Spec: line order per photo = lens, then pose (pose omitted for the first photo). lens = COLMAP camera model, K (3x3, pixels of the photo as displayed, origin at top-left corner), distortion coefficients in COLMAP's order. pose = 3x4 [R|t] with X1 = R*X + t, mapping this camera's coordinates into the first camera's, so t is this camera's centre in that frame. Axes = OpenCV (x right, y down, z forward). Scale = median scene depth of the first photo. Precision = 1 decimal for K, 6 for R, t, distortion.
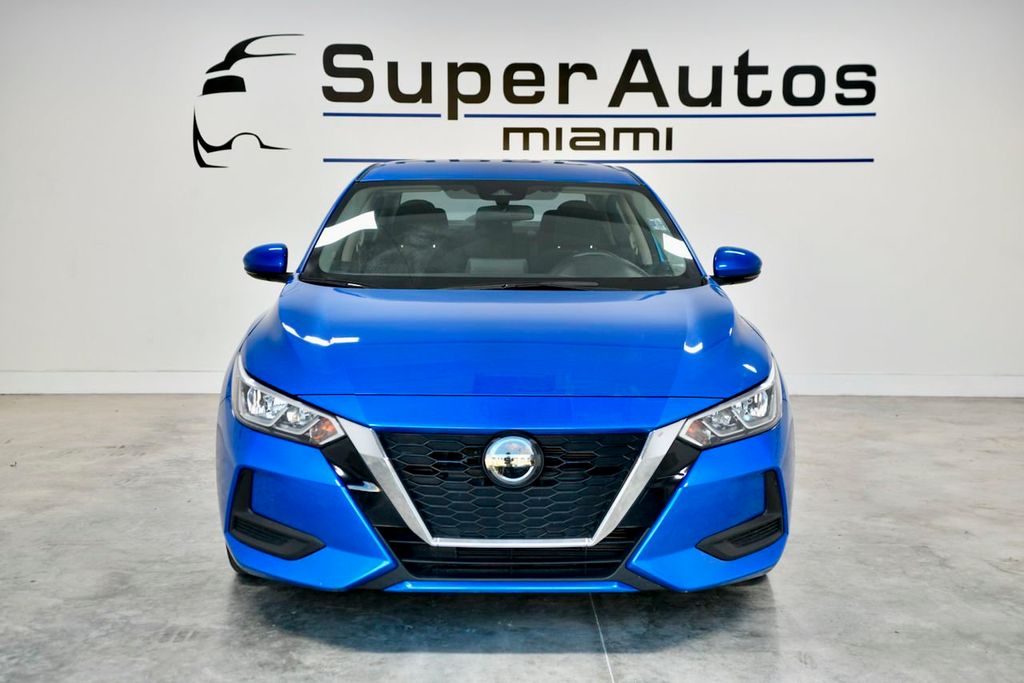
lens RADIAL K [[1321.0, 0, 512.0], [0, 1321.0, 341.5], [0, 0, 1]] dist [0.163415, 0.061644]
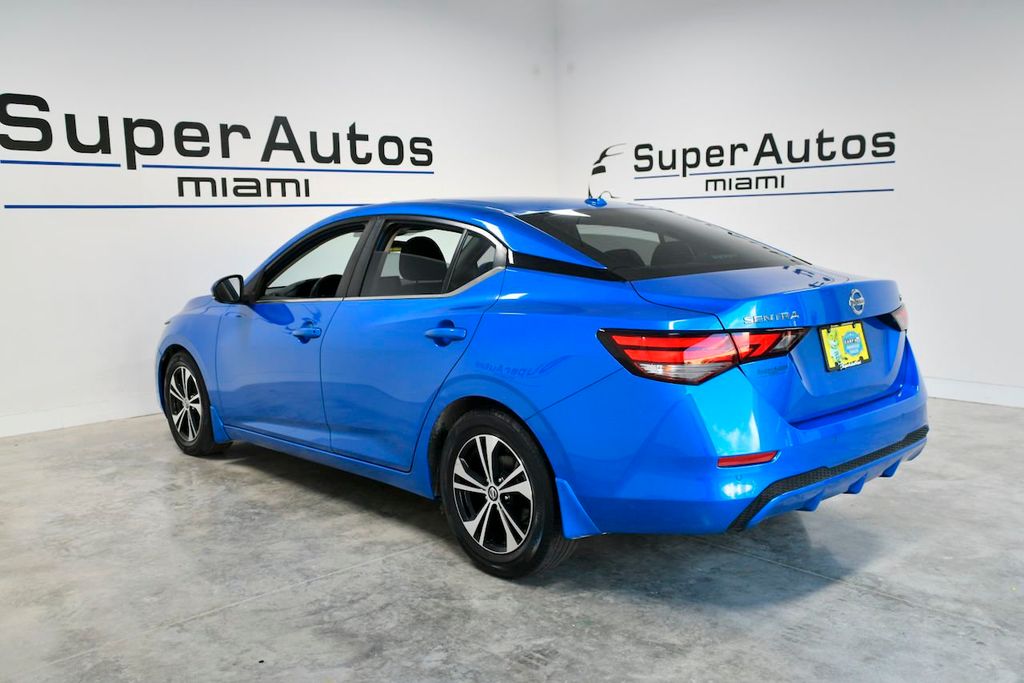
lens RADIAL K [[922.4, 0, 512.0], [0, 922.4, 341.5], [0, 0, 1]] dist [-0.015478, 0.103405]
pose [[0.749450, -0.105237, 0.653643, -0.327042], [0.097555, 0.994063, 0.048192, -0.030106], [-0.654834, 0.027648, 0.755267, 0.212353]]
